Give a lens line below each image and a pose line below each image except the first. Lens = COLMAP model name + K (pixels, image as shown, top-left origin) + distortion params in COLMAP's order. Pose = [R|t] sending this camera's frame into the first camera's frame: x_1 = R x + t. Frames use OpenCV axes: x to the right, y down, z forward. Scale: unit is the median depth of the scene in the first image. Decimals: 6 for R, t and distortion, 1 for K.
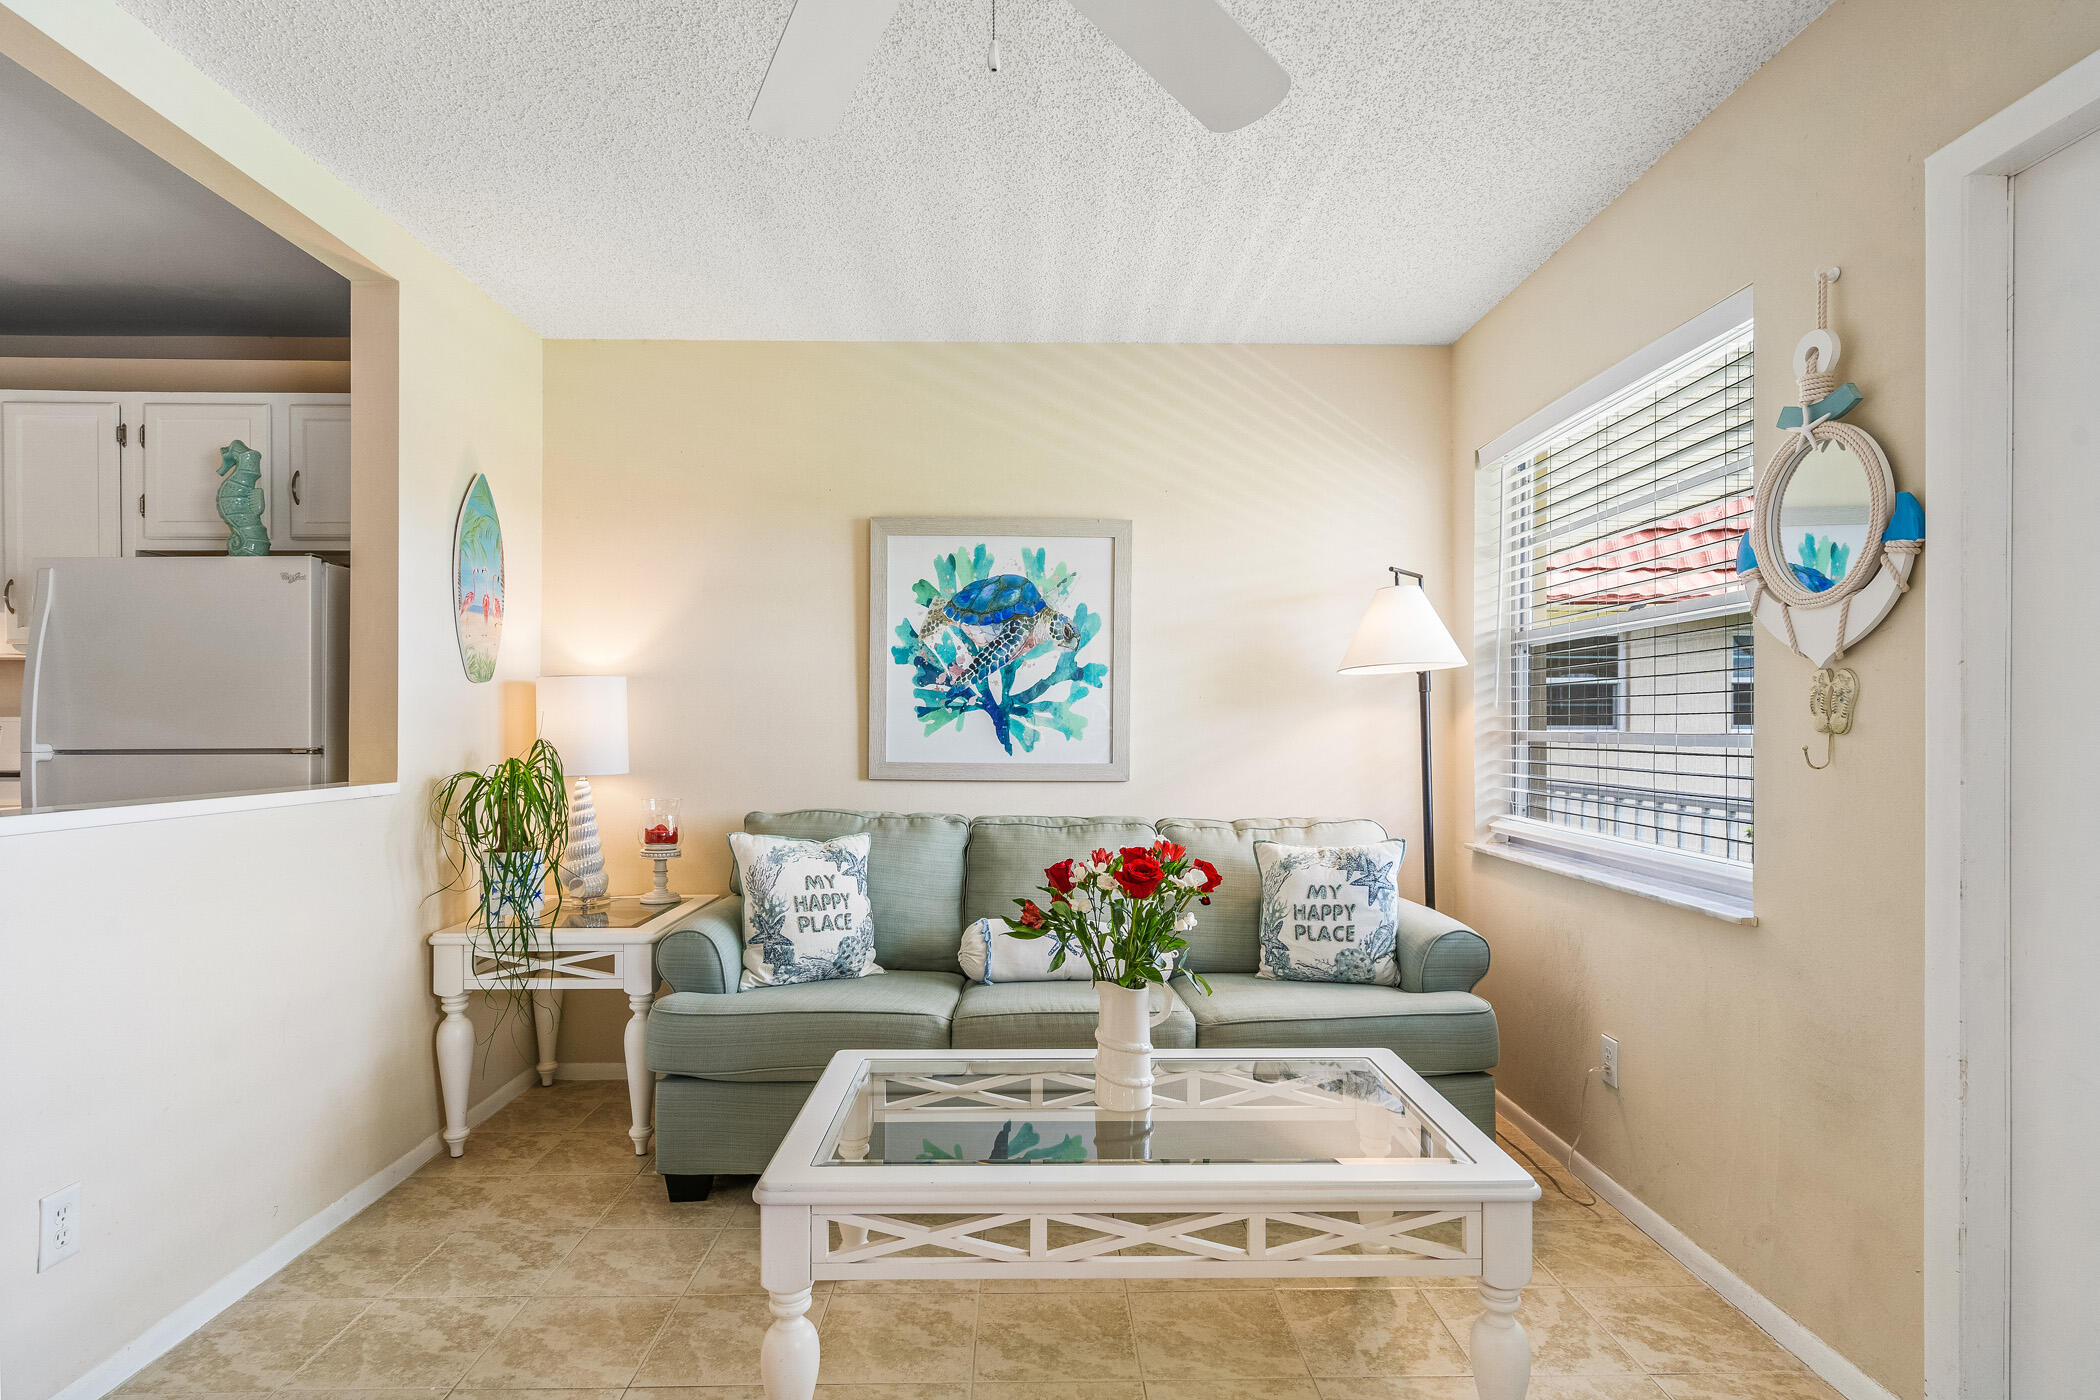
lens RADIAL K [[1080.9, 0, 1046.9], [0, 1080.9, 728.2], [0, 0, 1]] dist [0.003802, 0.000833]
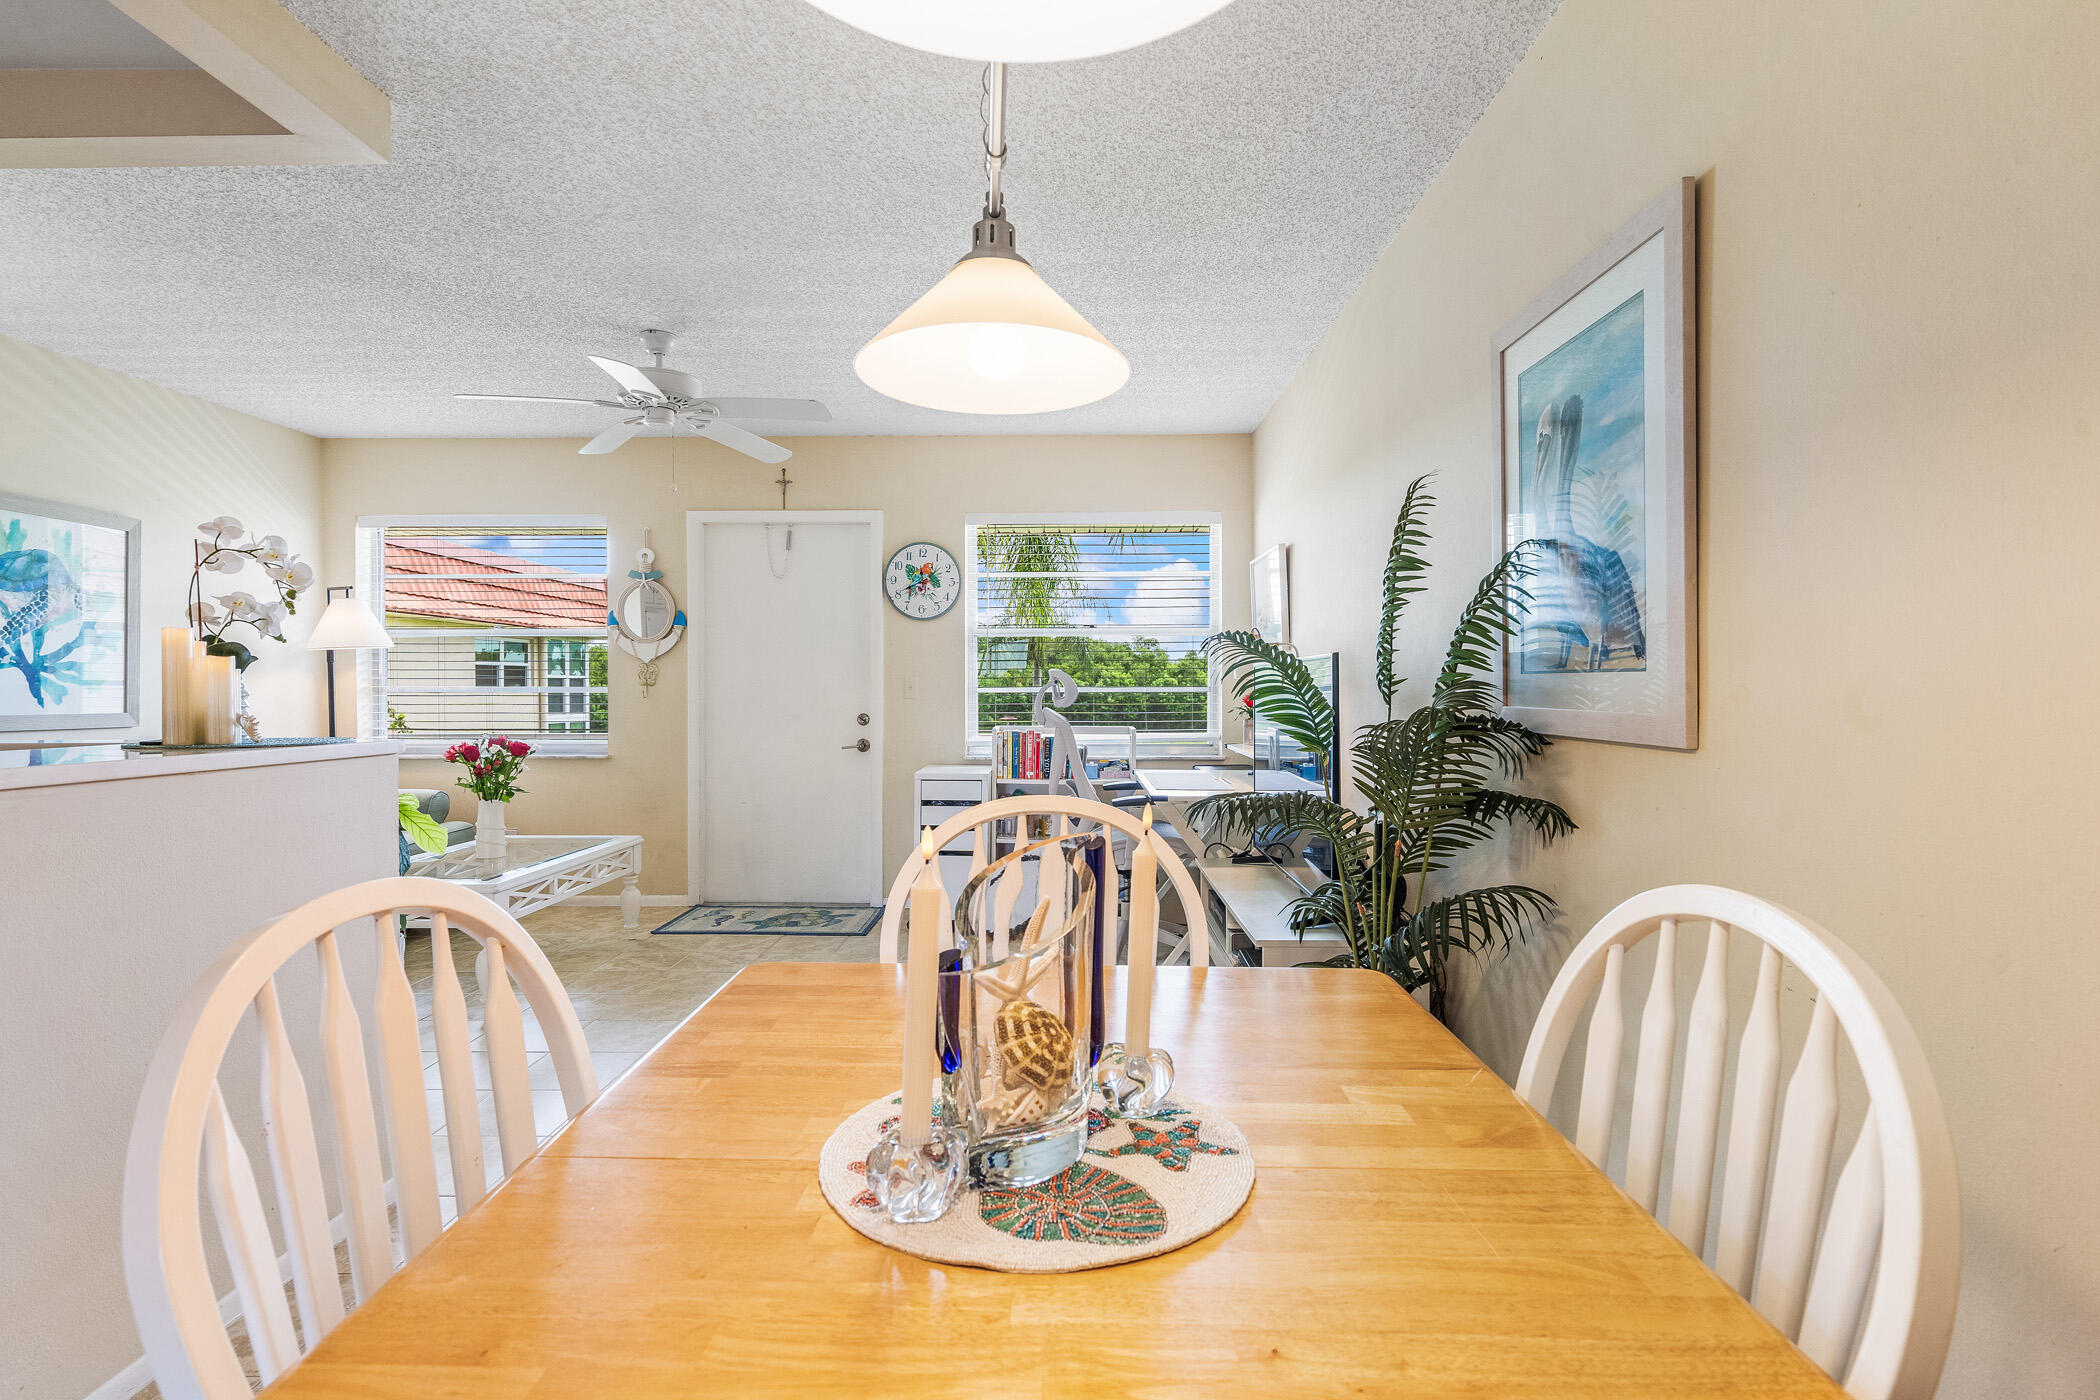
lens RADIAL K [[1024.8, 0, 1050.0], [0, 1024.8, 700.0], [0, 0, 1]] dist [0.000261, -0.000001]
pose [[0.041254, -0.011902, 0.999078, -1.084787], [0.004438, 0.999921, 0.011729, 0.008793], [-0.999139, 0.003950, 0.041304, -0.110131]]
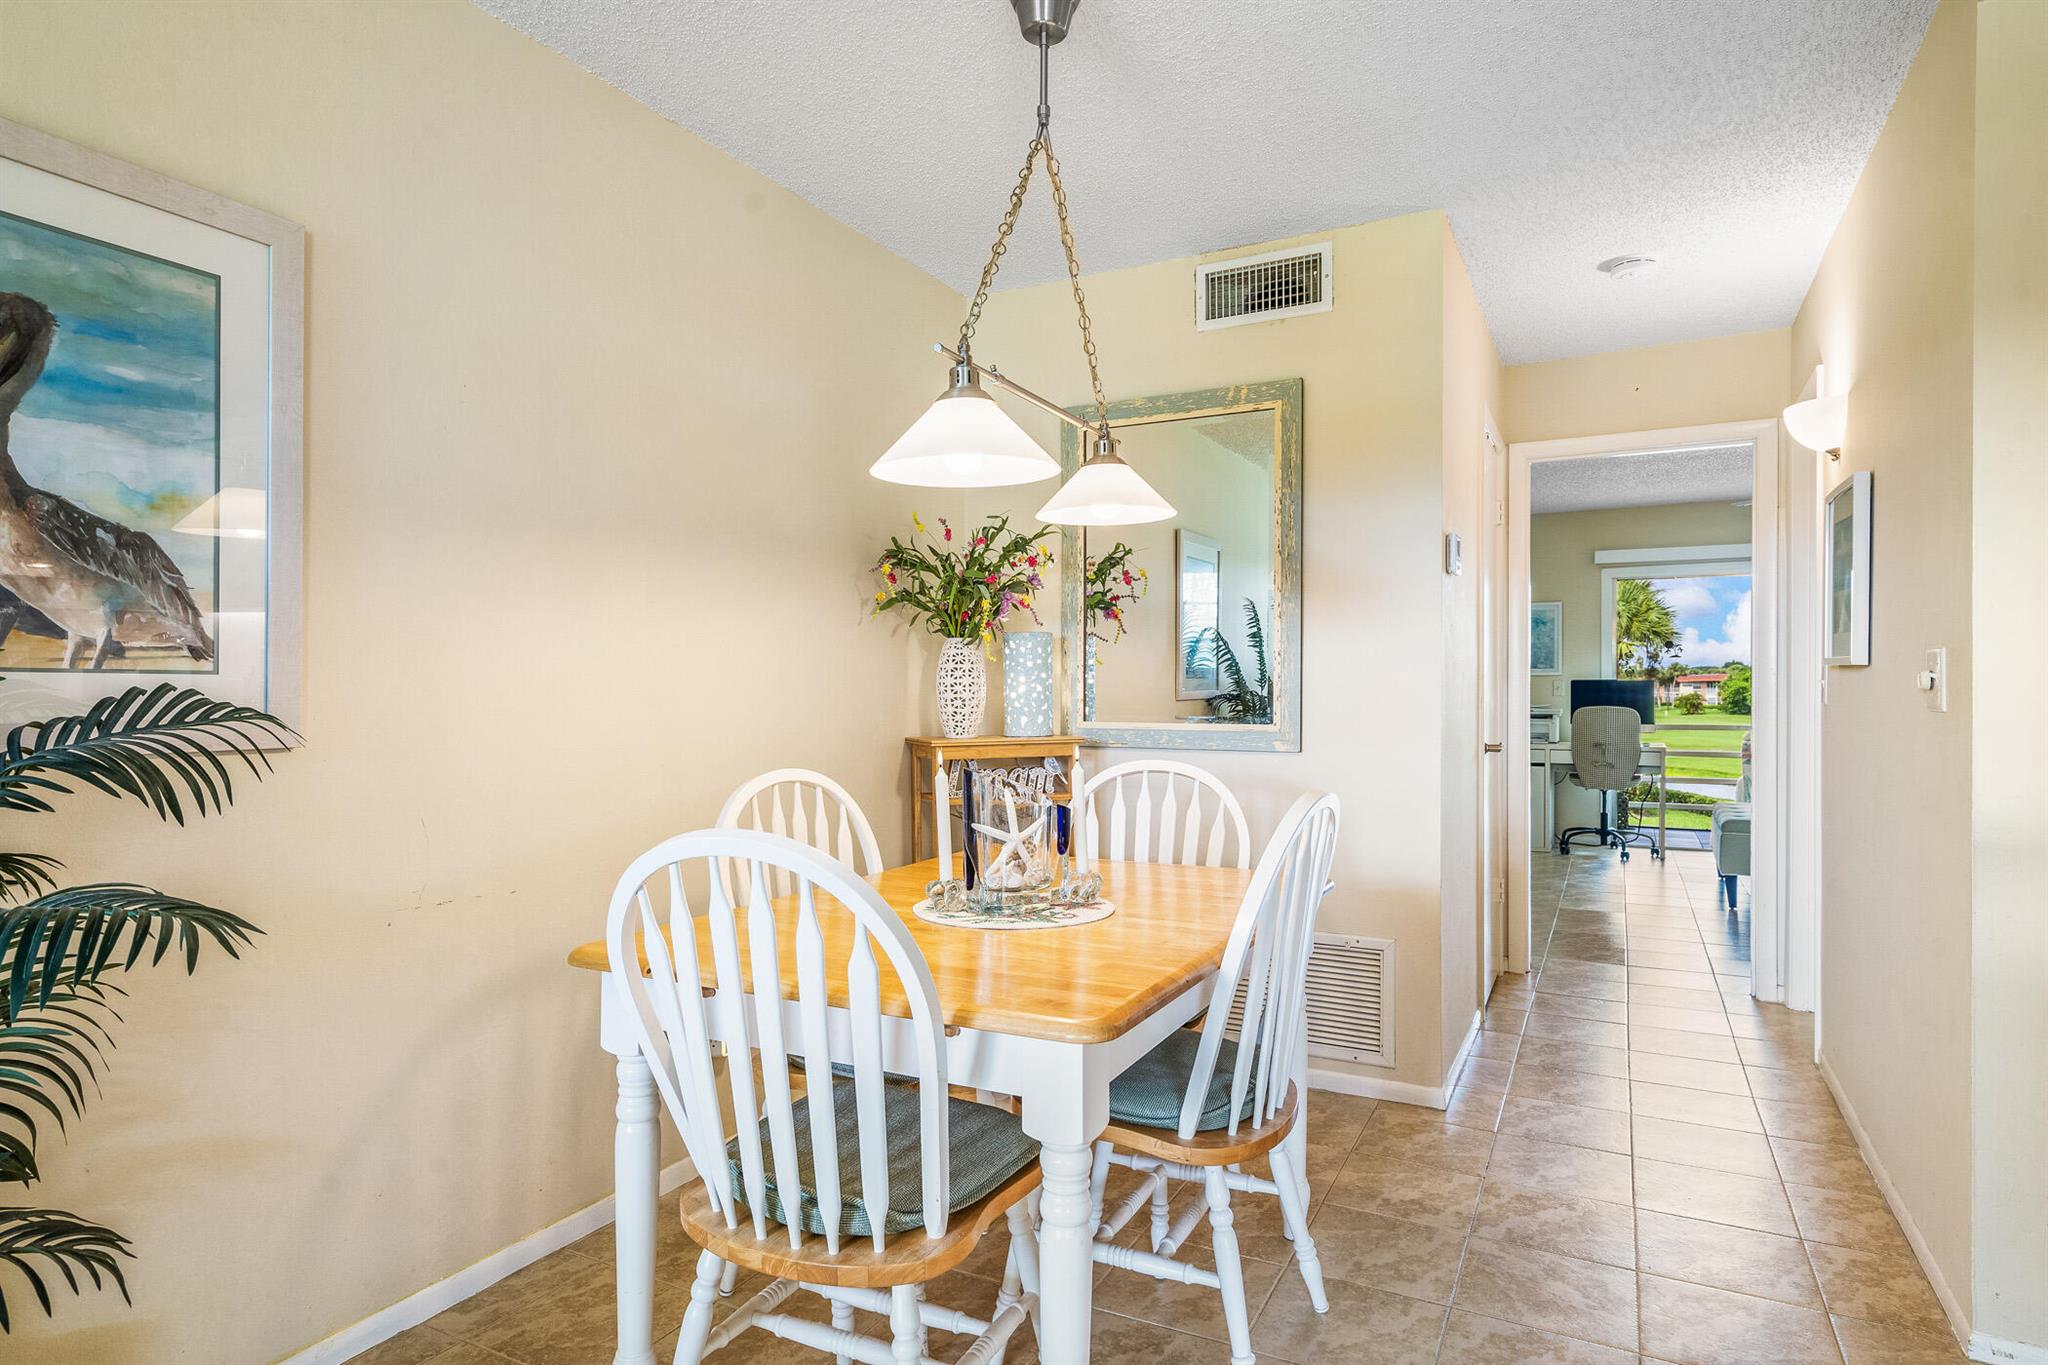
lens RADIAL K [[1117.8, 0, 1029.1], [0, 1117.8, 697.4], [0, 0, 1]] dist [0.006323, -0.000470]
pose [[-0.488851, 0.008604, -0.872325, -0.356231], [-0.000791, 0.999947, 0.010305, 0.007164], [0.872367, 0.005728, -0.488818, 0.183846]]
